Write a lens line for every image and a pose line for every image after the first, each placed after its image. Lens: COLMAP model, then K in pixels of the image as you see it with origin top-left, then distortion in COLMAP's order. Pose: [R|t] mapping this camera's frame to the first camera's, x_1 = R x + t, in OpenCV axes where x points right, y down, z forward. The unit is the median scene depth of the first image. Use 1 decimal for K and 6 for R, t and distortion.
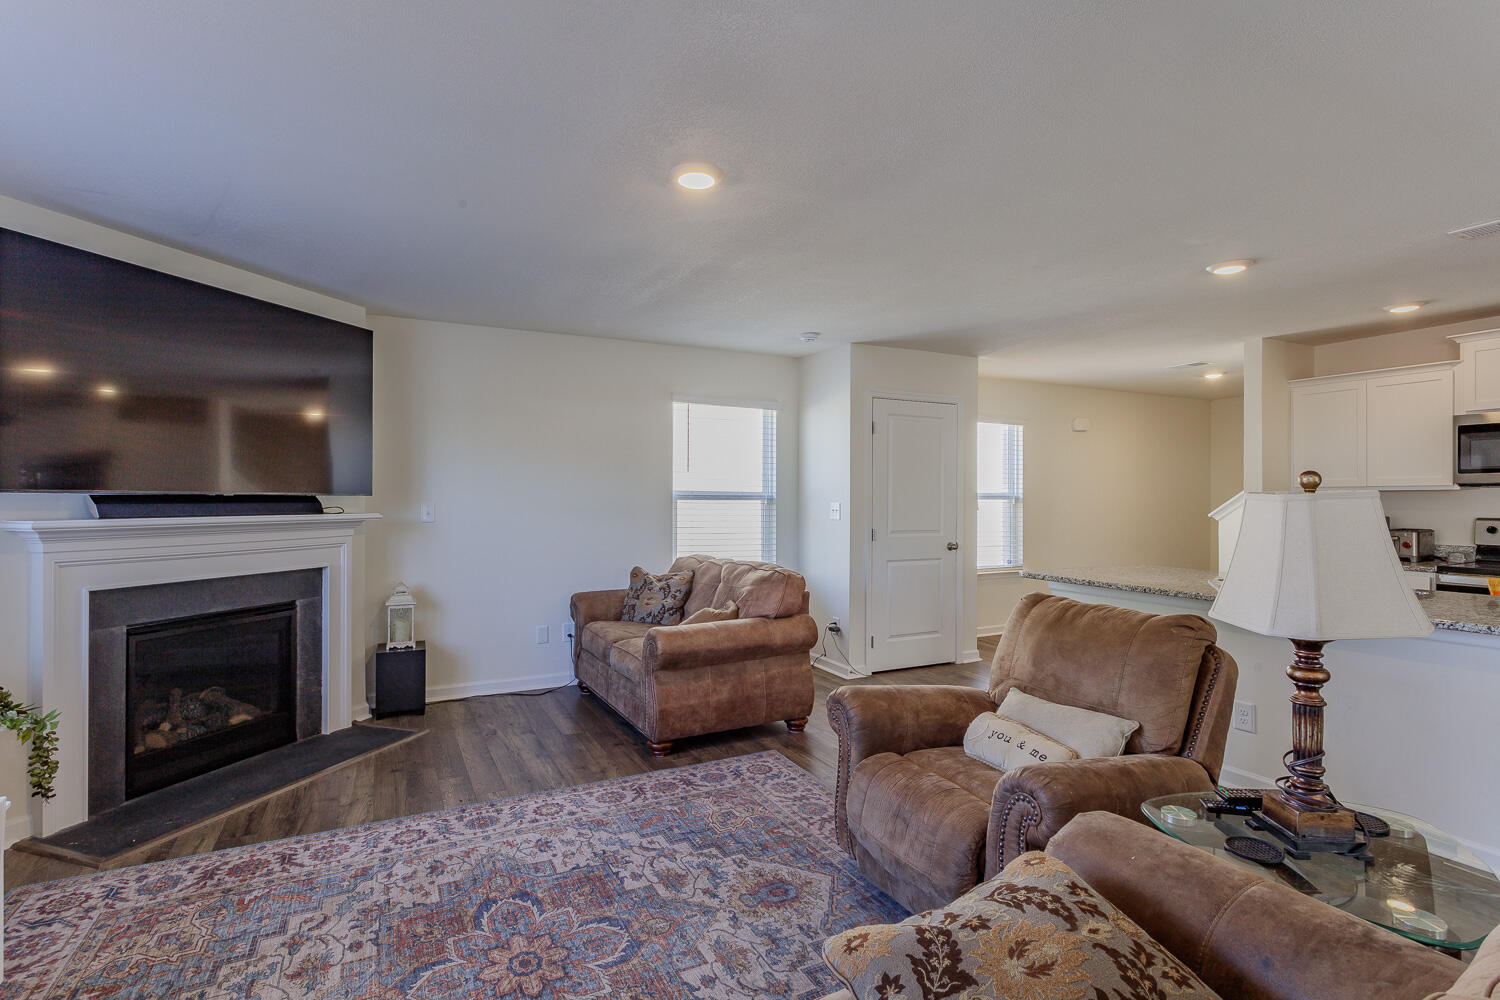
lens RADIAL K [[755.9, 0, 758.0], [0, 755.9, 502.5], [0, 0, 1]] dist [-0.000822, 0.000486]
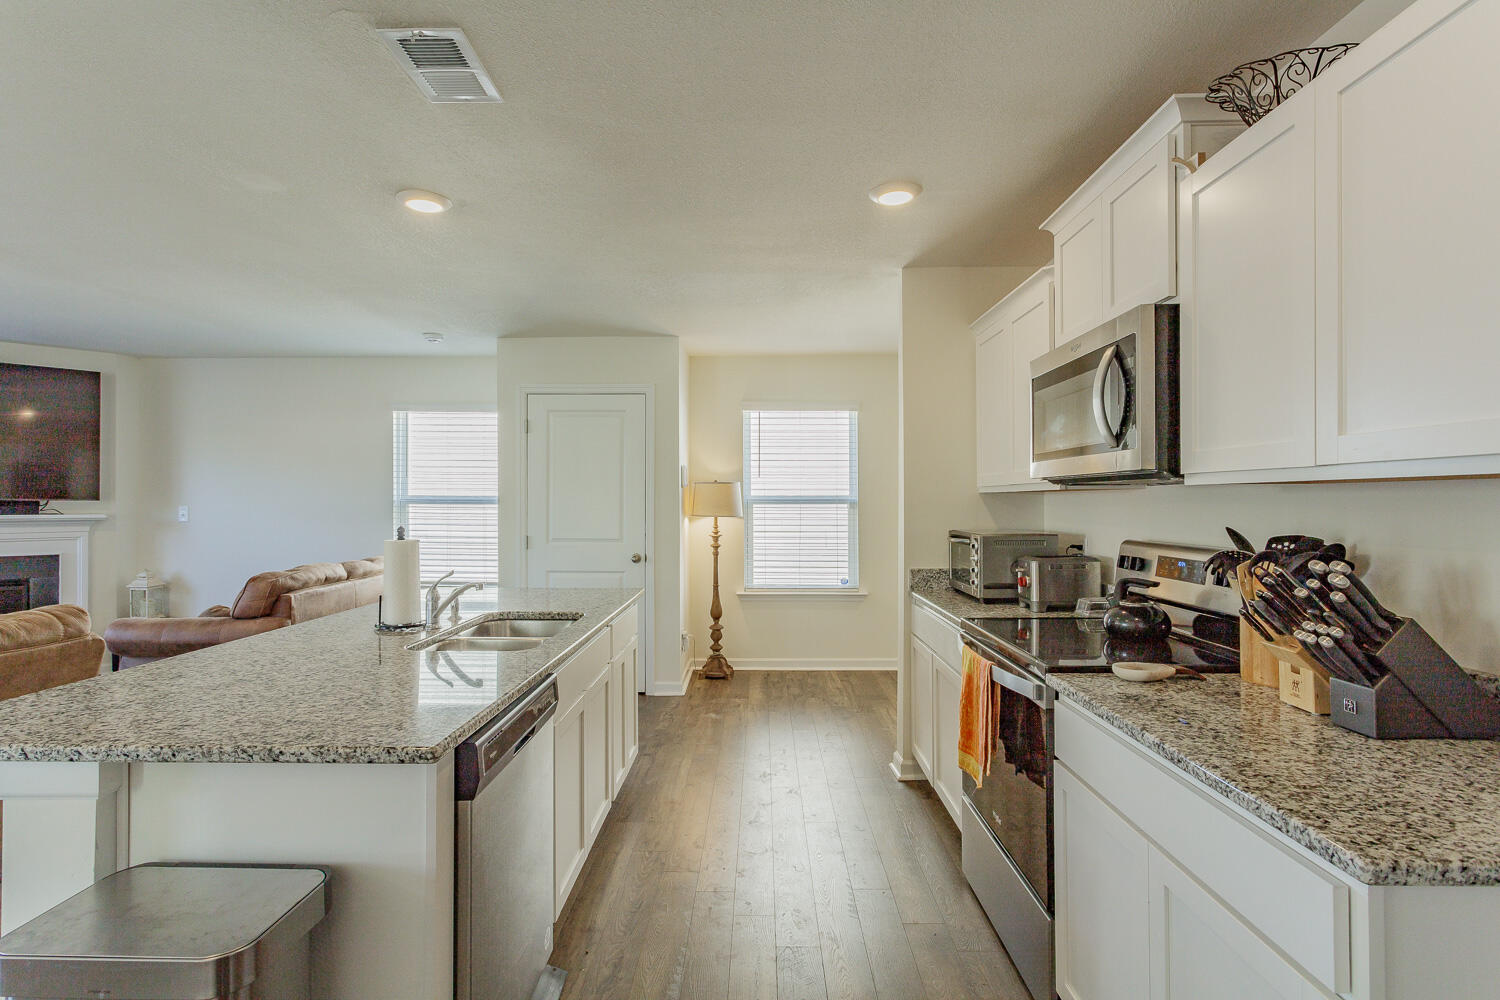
lens RADIAL K [[721.7, 0, 744.2], [0, 721.7, 477.6], [0, 0, 1]] dist [-0.001204, -0.000128]
pose [[0.879571, -0.015002, -0.475531, 0.968176], [-0.003601, 0.999264, -0.038186, -0.004428], [0.475754, 0.035300, 0.878870, 0.417514]]
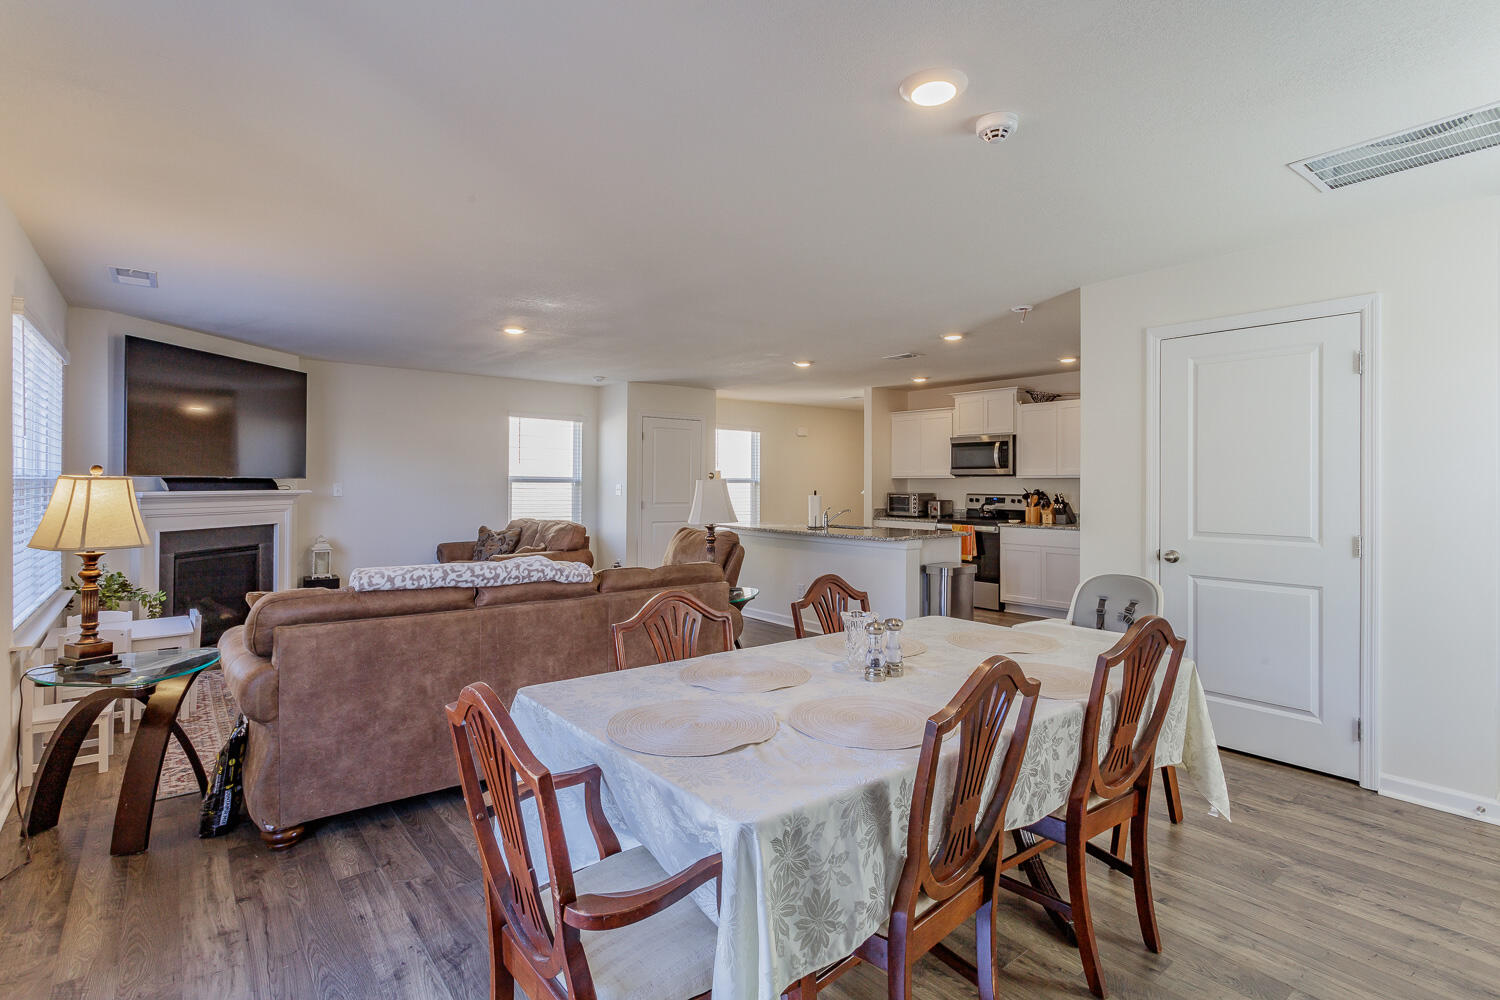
lens RADIAL K [[721.7, 0, 744.2], [0, 721.7, 477.6], [0, 0, 1]] dist [-0.001204, -0.000128]
pose [[0.982524, 0.004521, 0.186082, 0.096775], [-0.002229, 0.999919, -0.012525, 0.005039], [-0.186123, 0.011891, 0.982454, -0.599264]]
